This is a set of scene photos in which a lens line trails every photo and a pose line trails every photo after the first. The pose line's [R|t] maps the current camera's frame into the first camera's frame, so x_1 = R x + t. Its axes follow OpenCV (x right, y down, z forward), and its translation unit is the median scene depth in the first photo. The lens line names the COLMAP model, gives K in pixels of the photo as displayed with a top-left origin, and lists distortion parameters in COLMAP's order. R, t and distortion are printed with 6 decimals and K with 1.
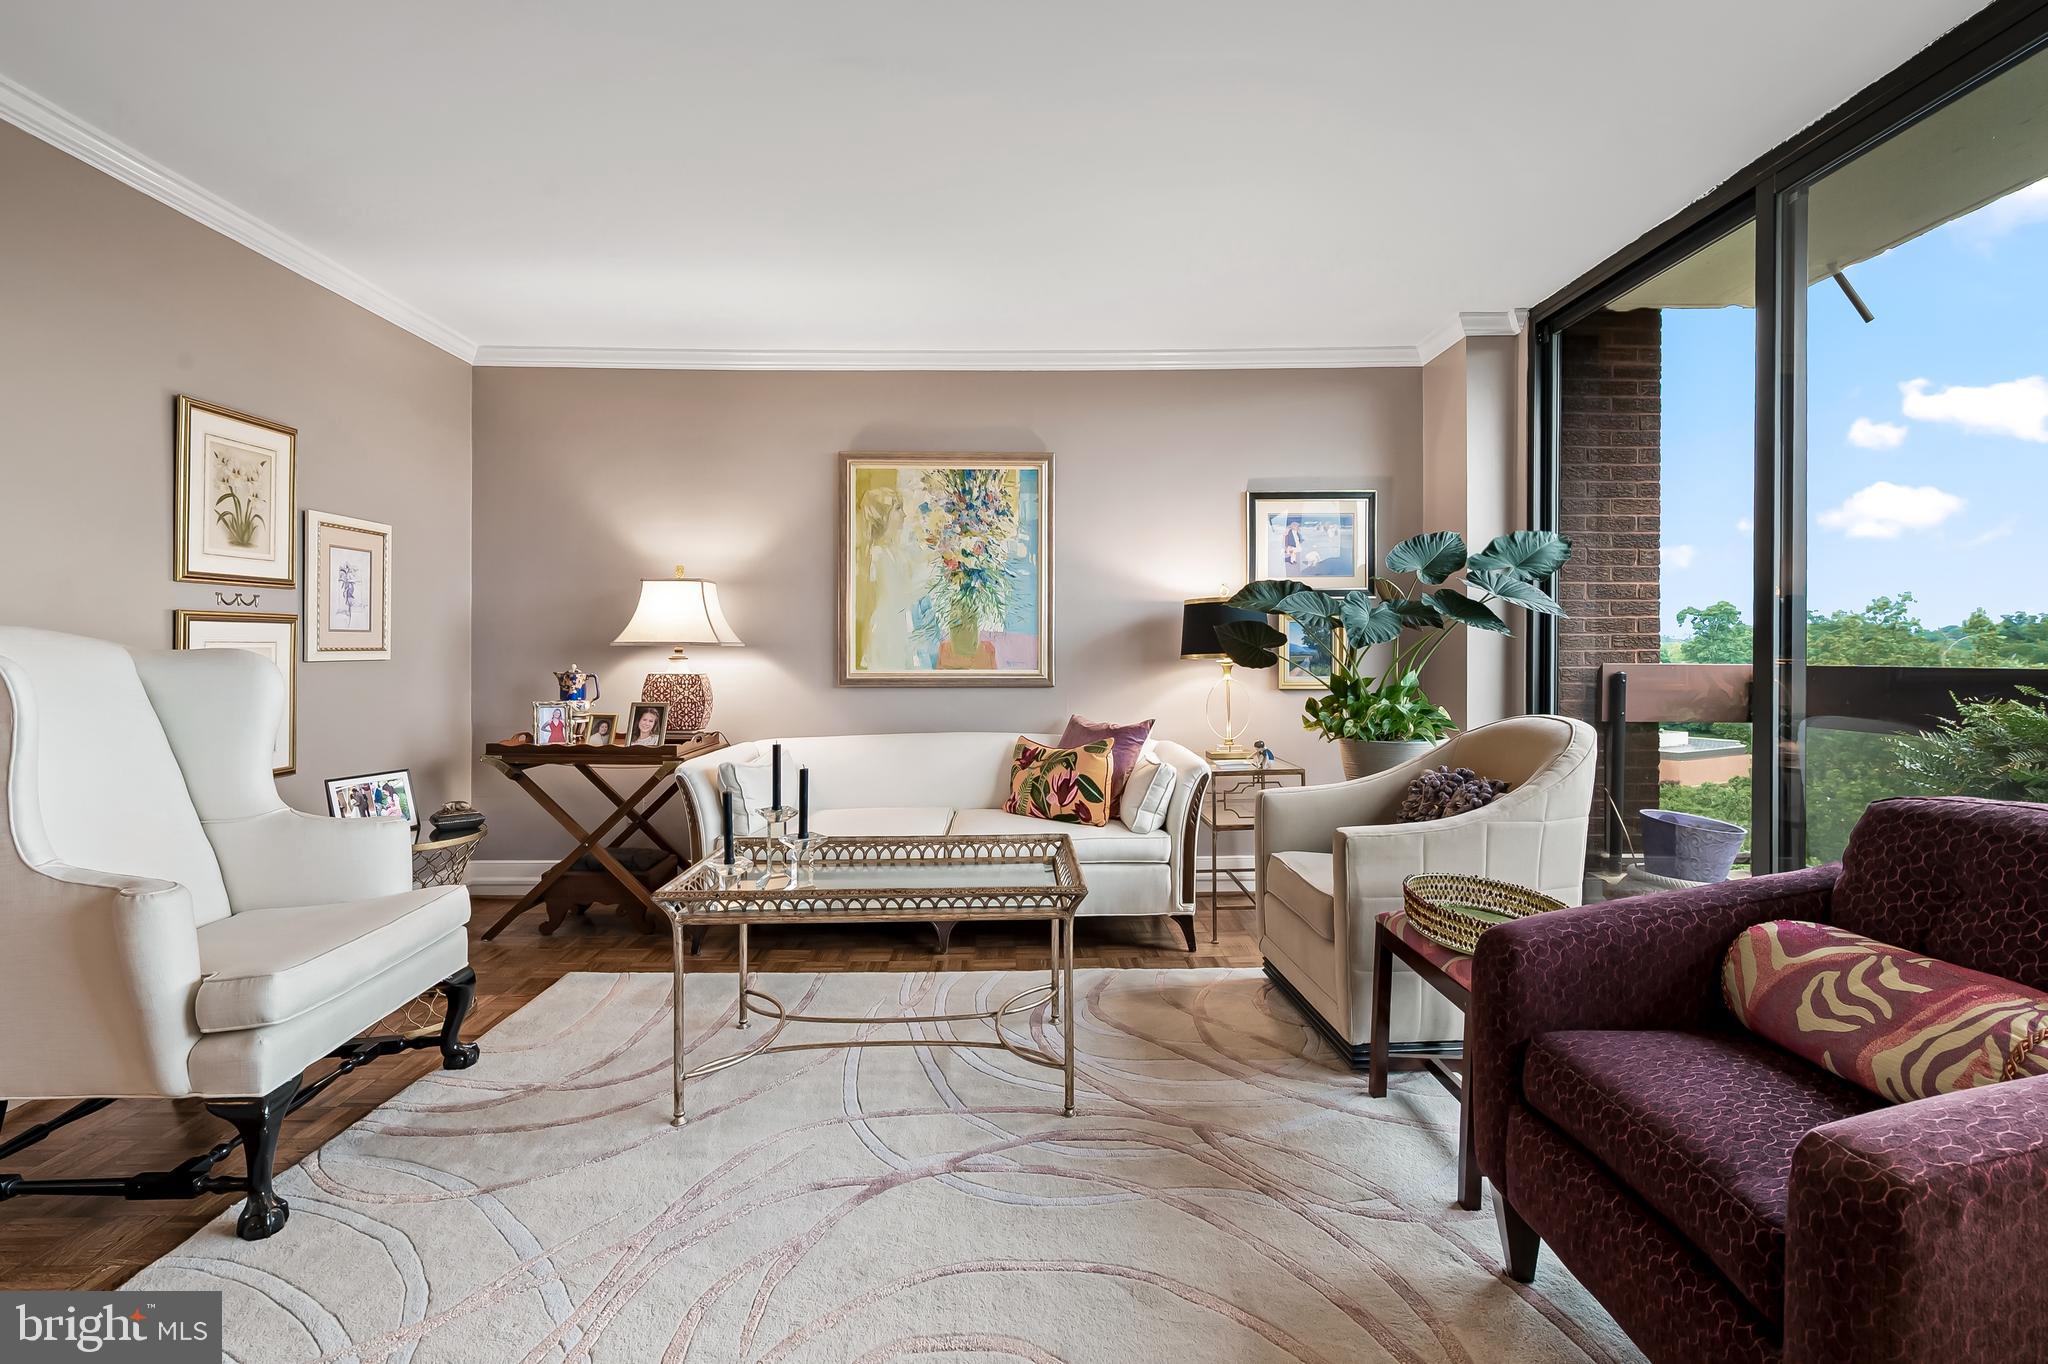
lens RADIAL K [[959.5, 0, 1030.2], [0, 959.5, 652.4], [0, 0, 1]] dist [0.001580, -0.000055]
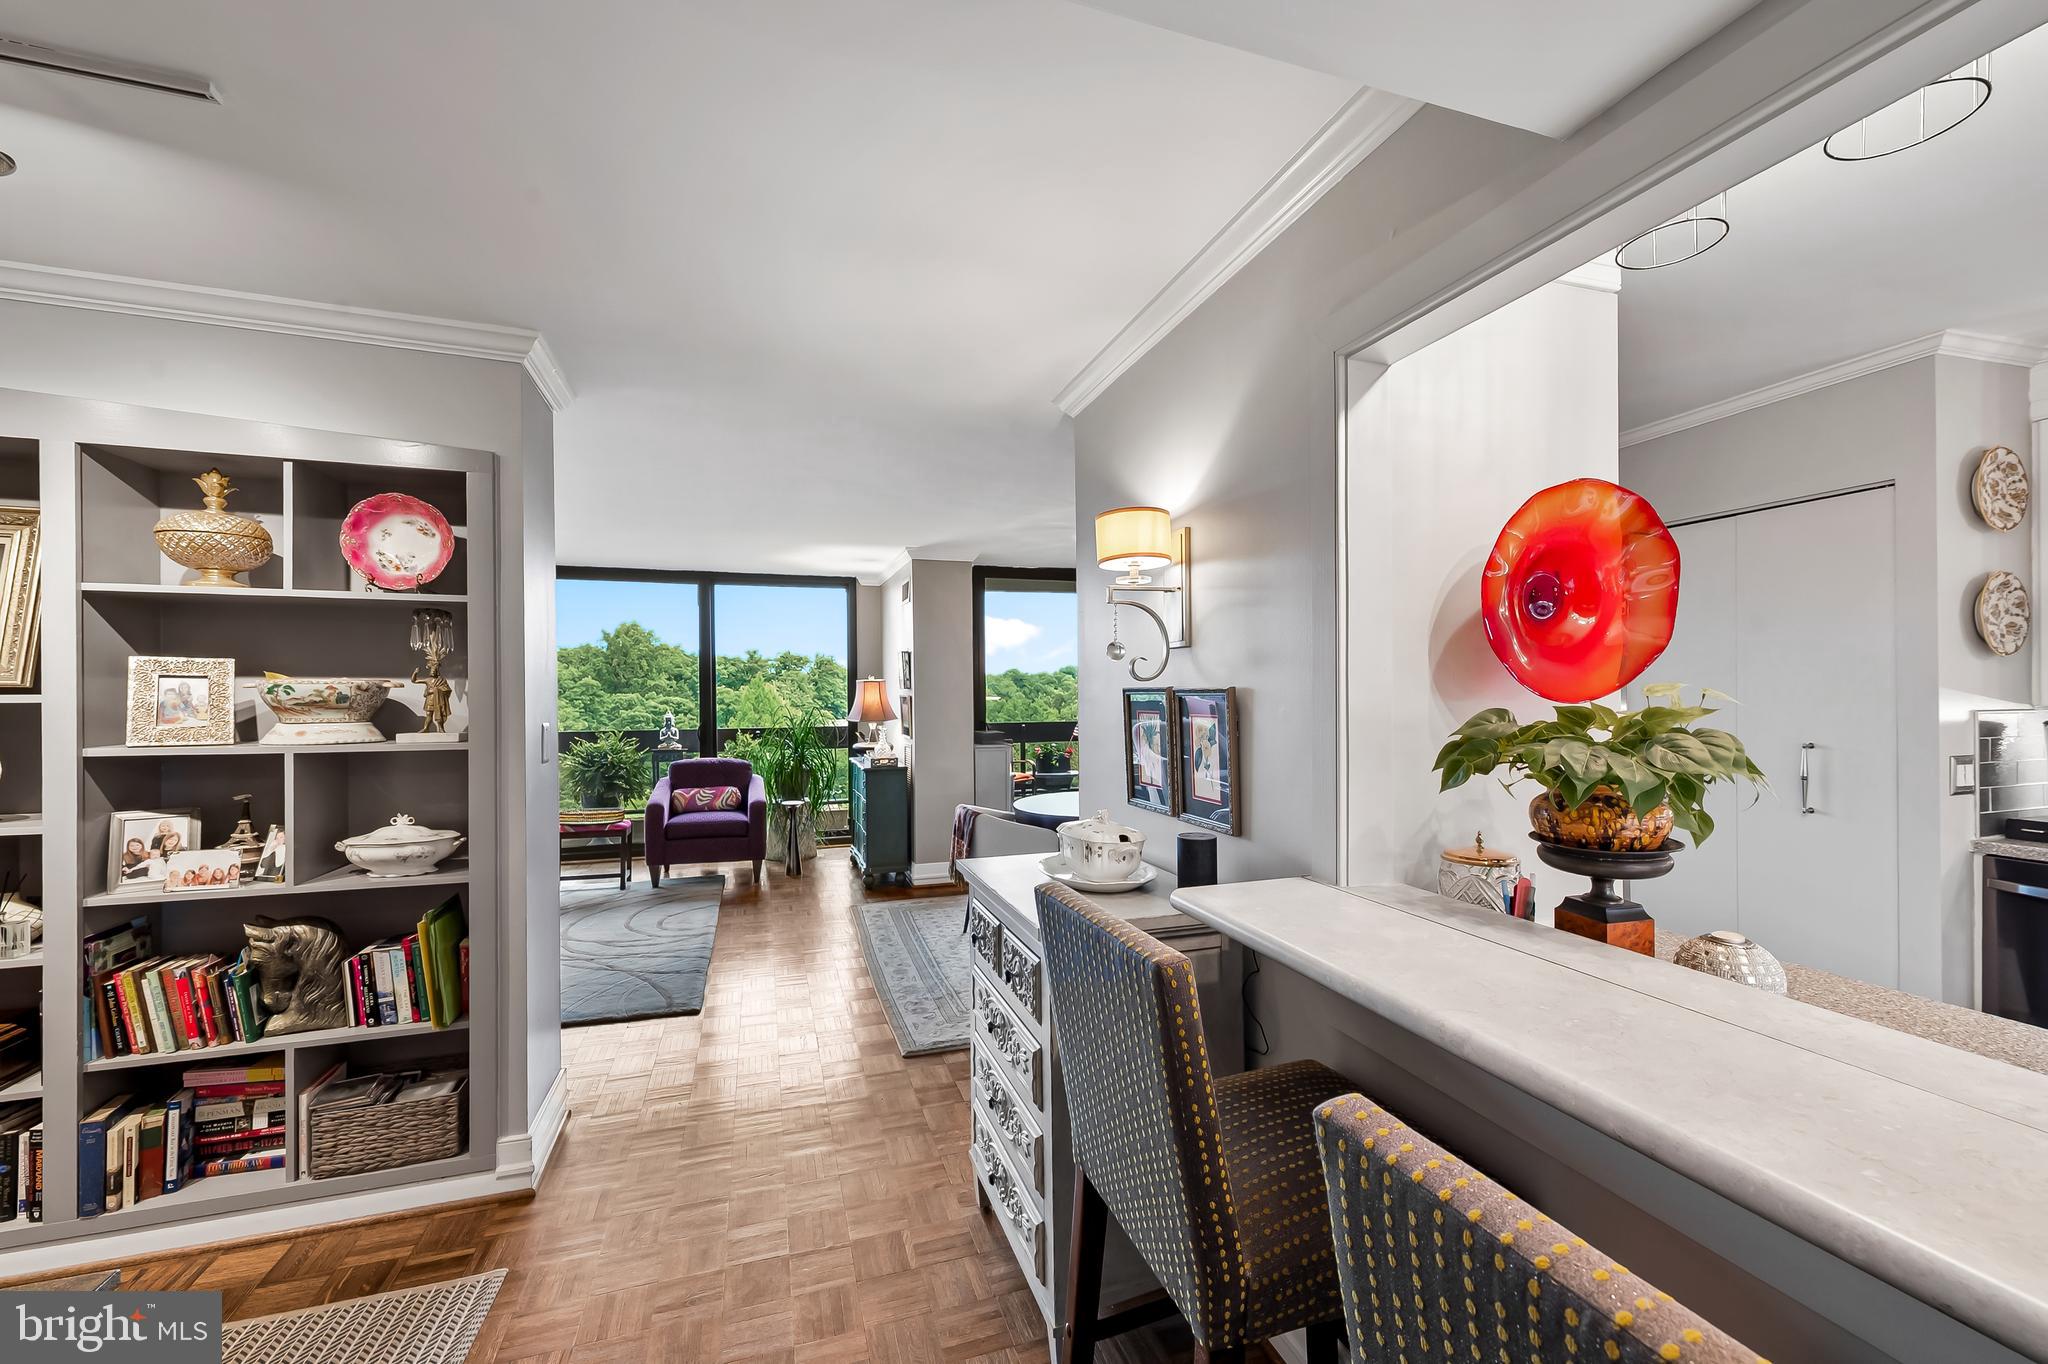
lens RADIAL K [[811.9, 0, 1022.4], [0, 811.9, 694.2], [0, 0, 1]] dist [0.007390, -0.000149]
pose [[-0.288484, -0.003474, 0.957479, -1.421301], [0.004517, 0.999977, 0.004989, -0.081185], [-0.957474, 0.005764, -0.288461, 0.213184]]
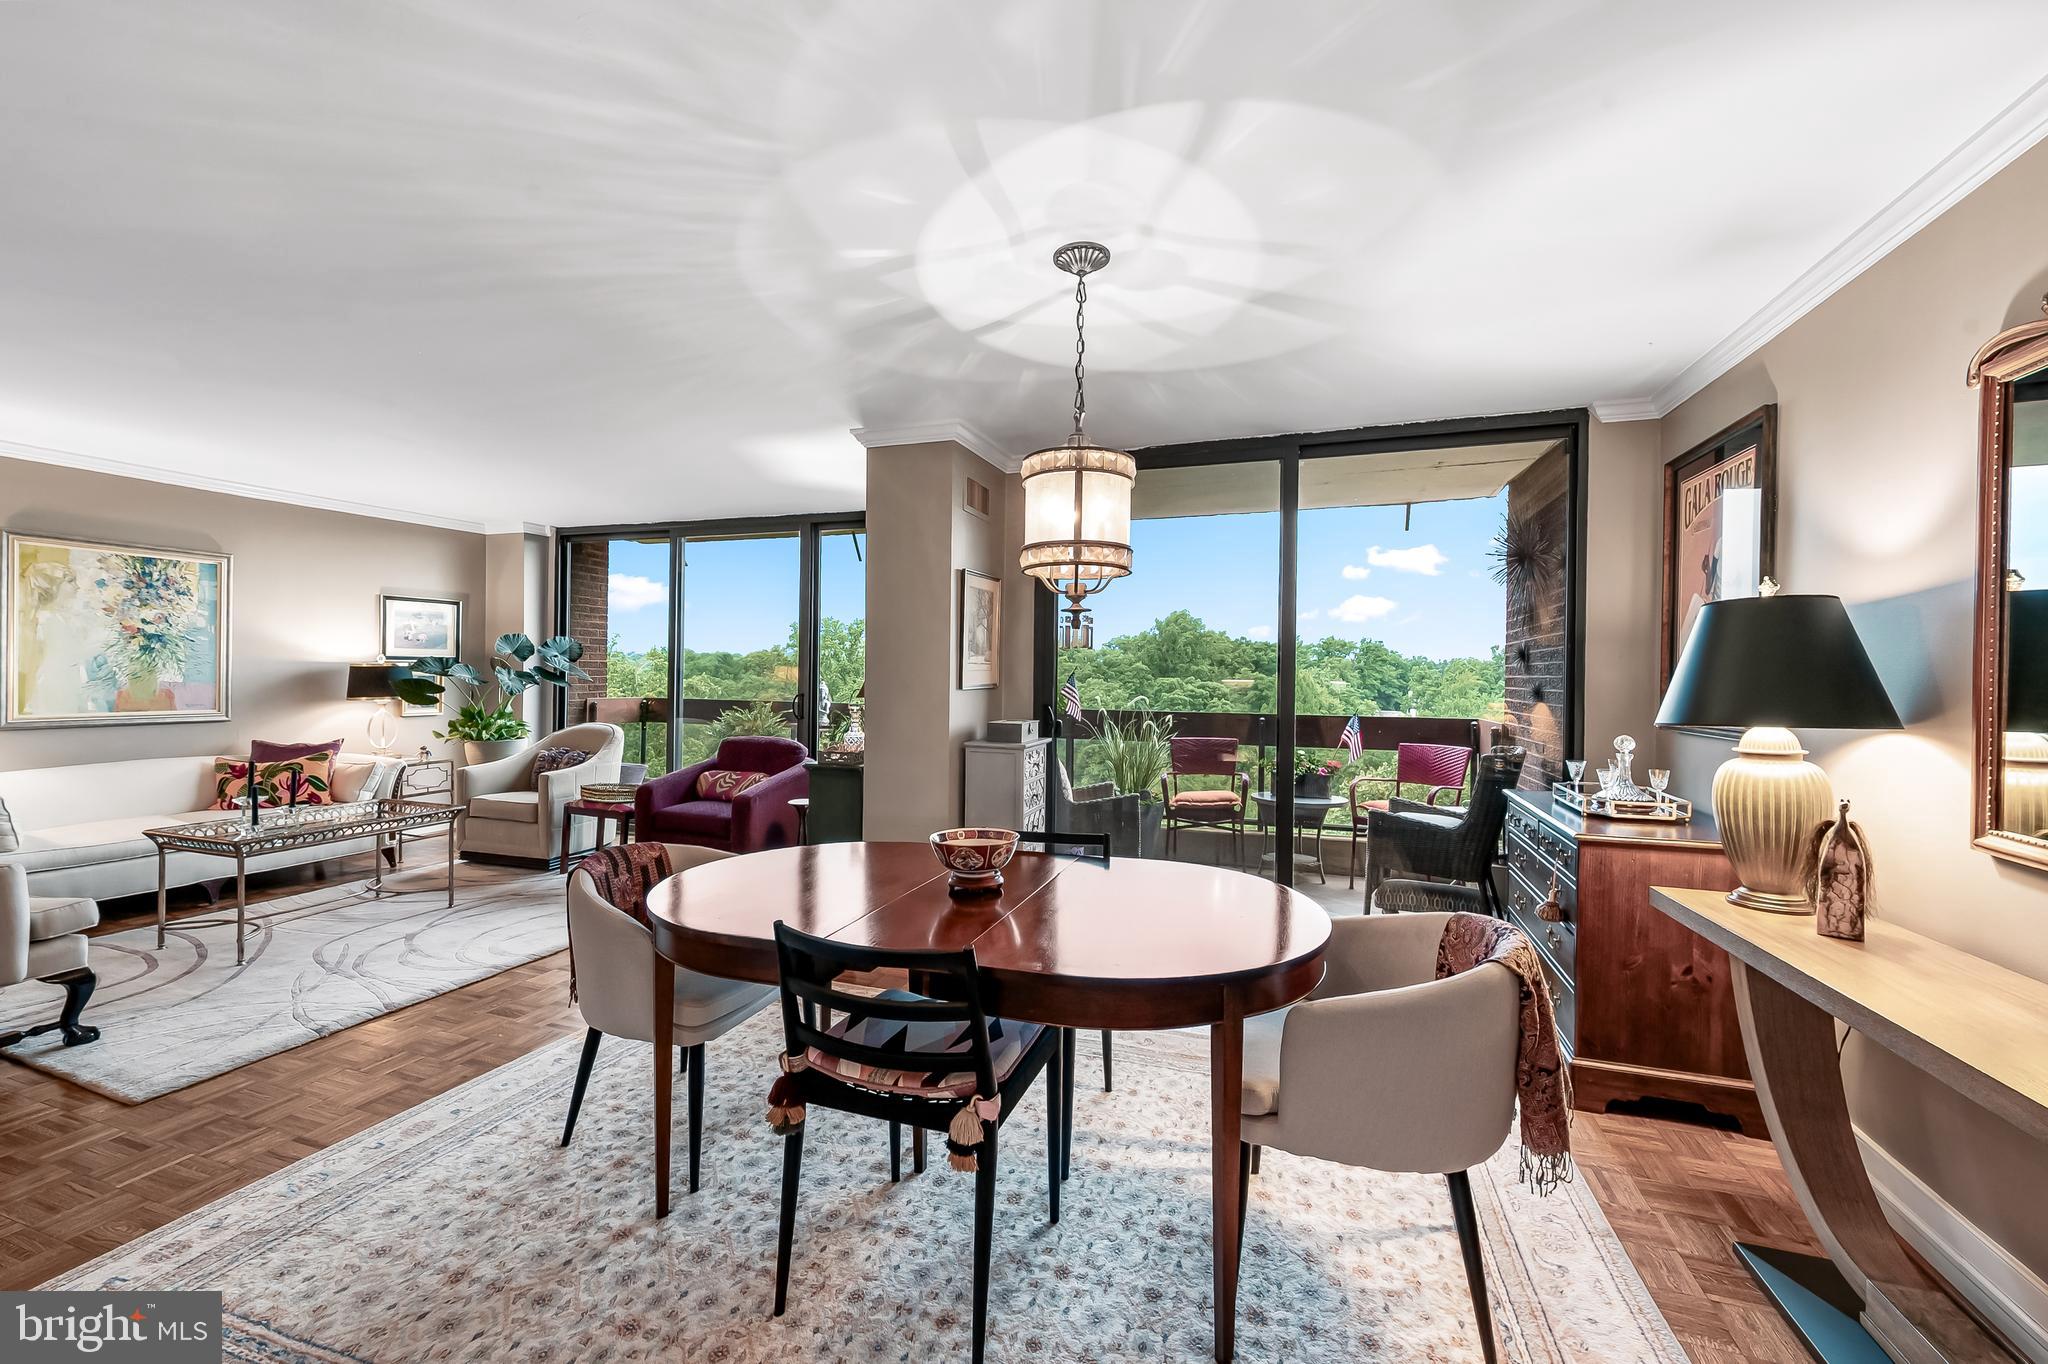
lens RADIAL K [[819.0, 0, 1029.1], [0, 819.0, 679.7], [0, 0, 1]] dist [0.005956, -0.000455]
pose [[0.349857, -0.000467, 0.936803, -0.769762], [-0.015089, 0.999867, 0.006134, -0.055305], [-0.936681, -0.016281, 0.349804, -0.566436]]
